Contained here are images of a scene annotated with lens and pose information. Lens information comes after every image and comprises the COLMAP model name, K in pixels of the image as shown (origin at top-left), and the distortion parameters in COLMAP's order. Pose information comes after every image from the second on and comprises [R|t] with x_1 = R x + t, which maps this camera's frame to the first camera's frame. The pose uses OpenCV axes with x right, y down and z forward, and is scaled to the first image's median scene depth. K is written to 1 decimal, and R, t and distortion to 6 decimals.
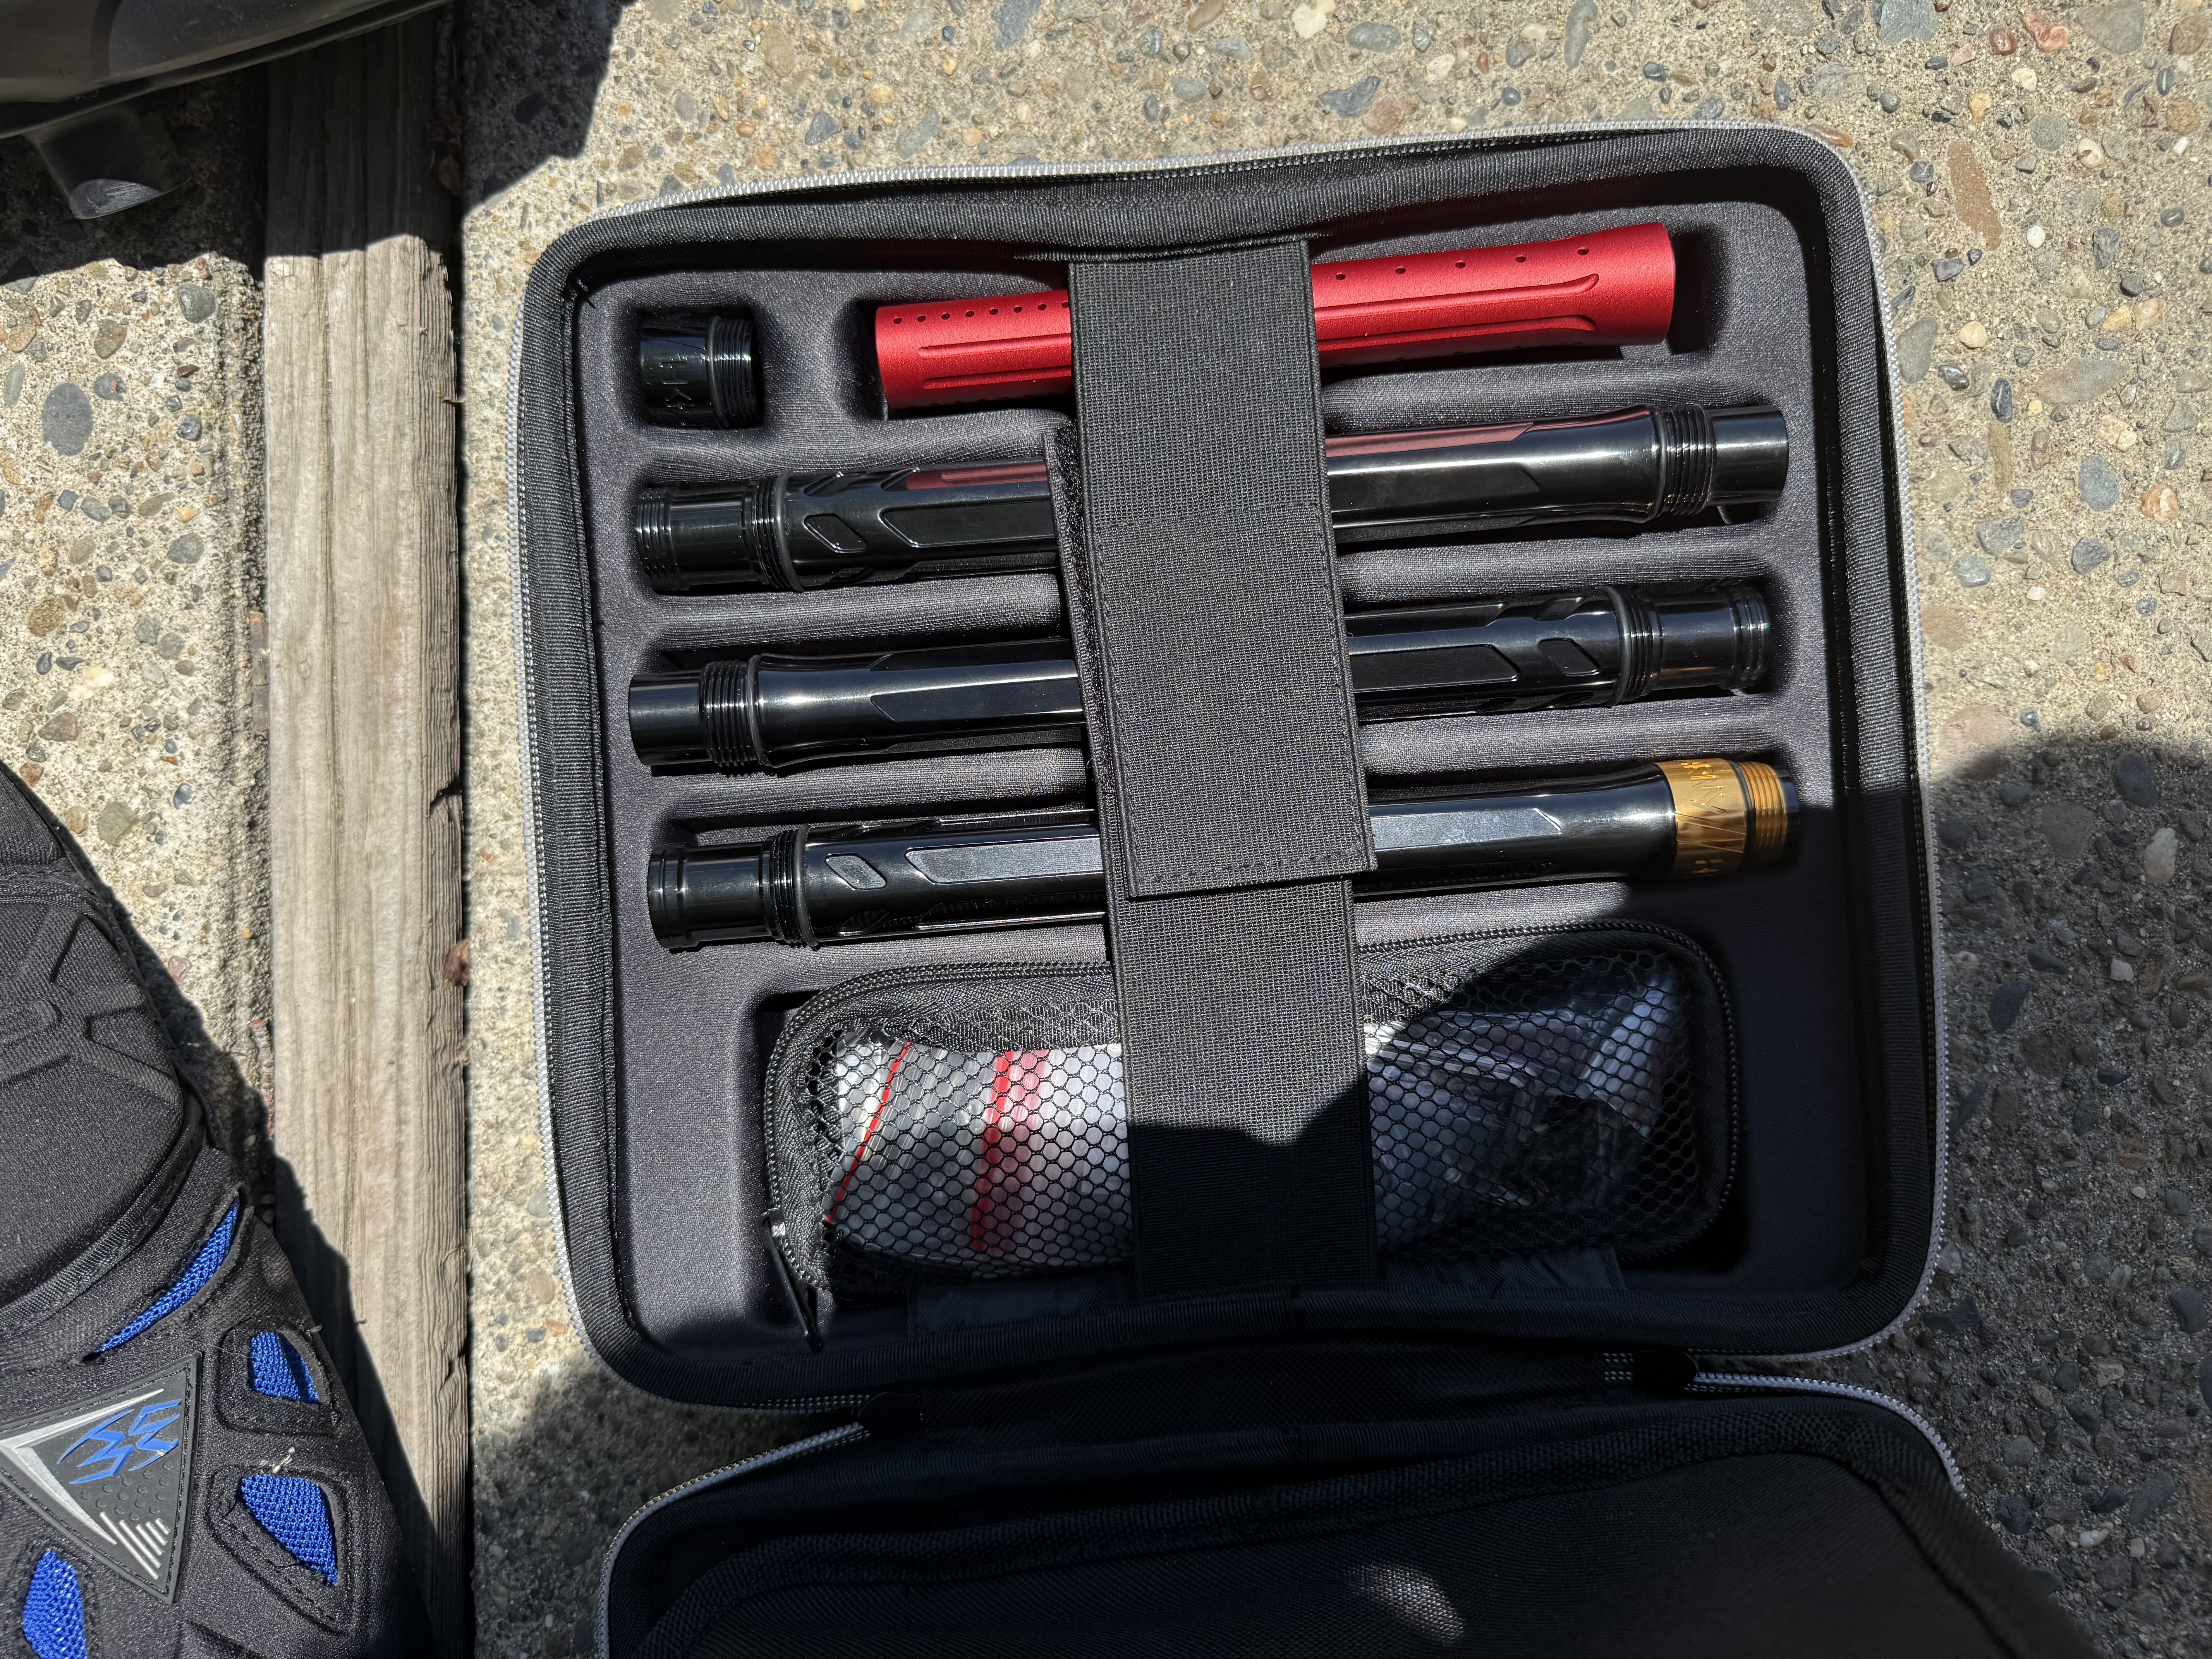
lens RADIAL K [[1556.4, 0, 1106.0], [0, 1556.4, 829.5], [0, 0, 1]] dist [0.002364, 0.001248]
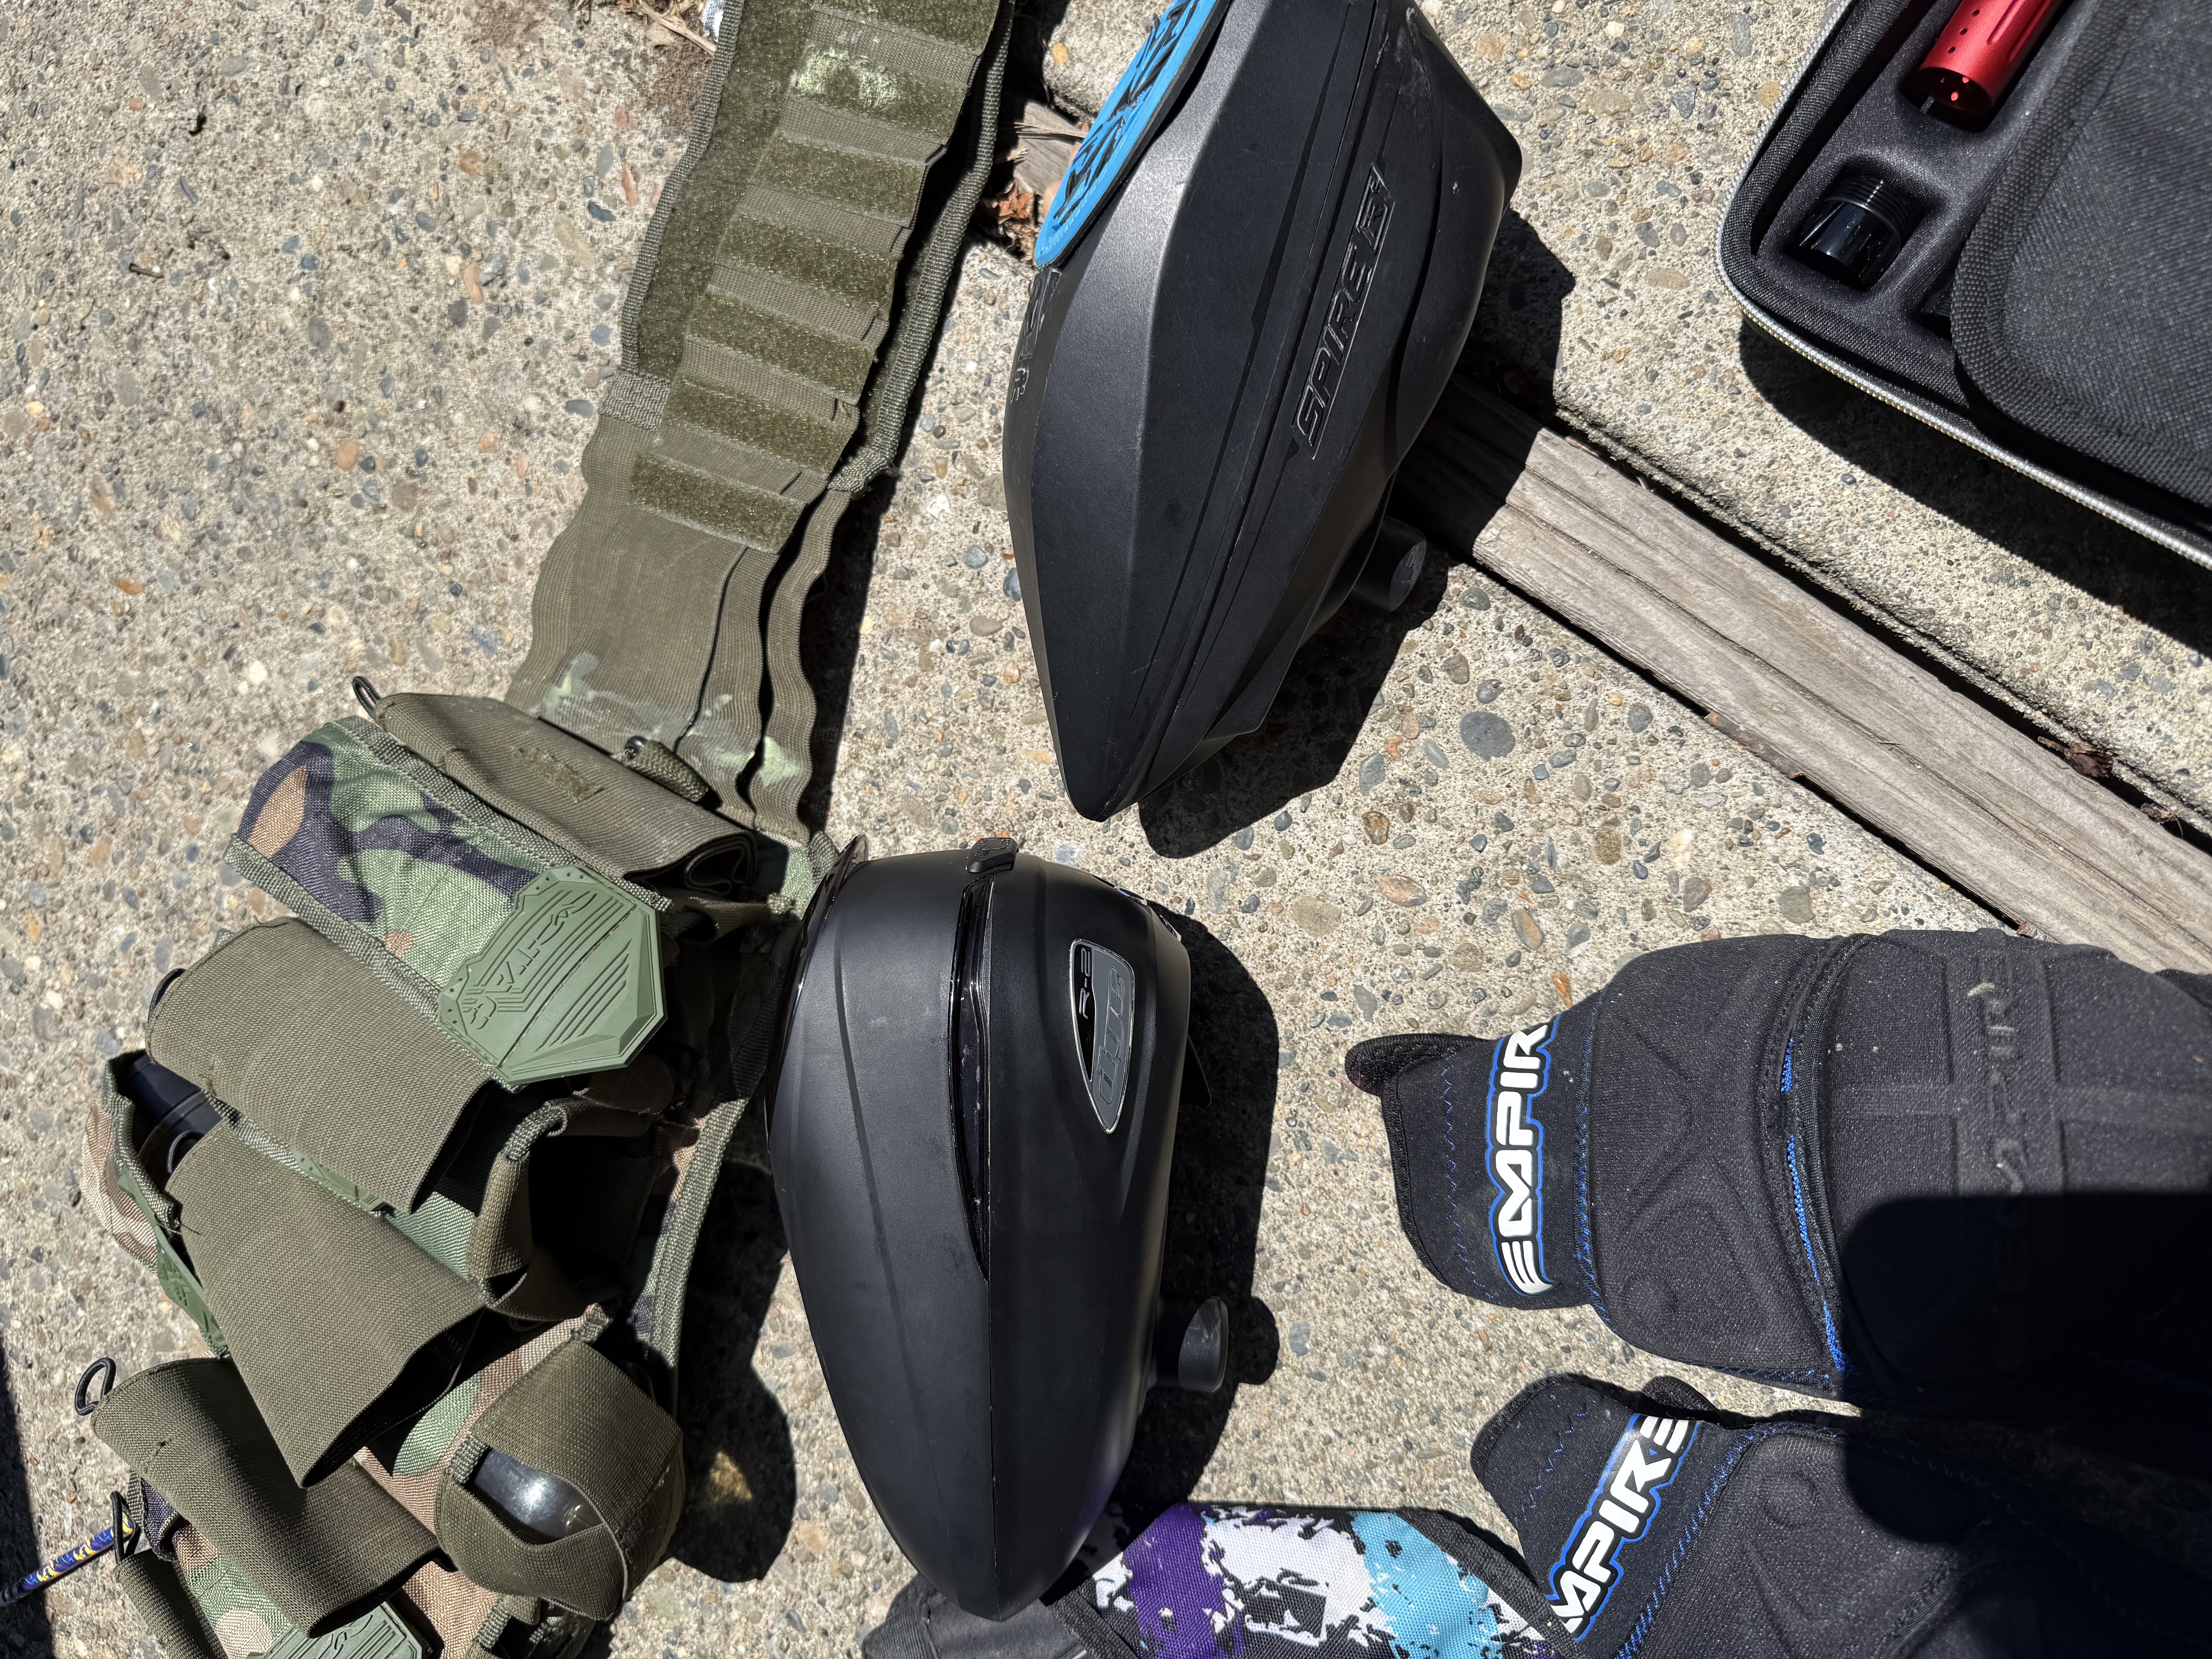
lens RADIAL K [[1556.4, 0, 1106.0], [0, 1556.4, 829.5], [0, 0, 1]] dist [0.002364, 0.001248]
pose [[0.593887, -0.787192, -0.166214, -0.699548], [0.731652, 0.614356, -0.295385, -0.072104], [0.334639, 0.053814, 0.940808, -0.268604]]
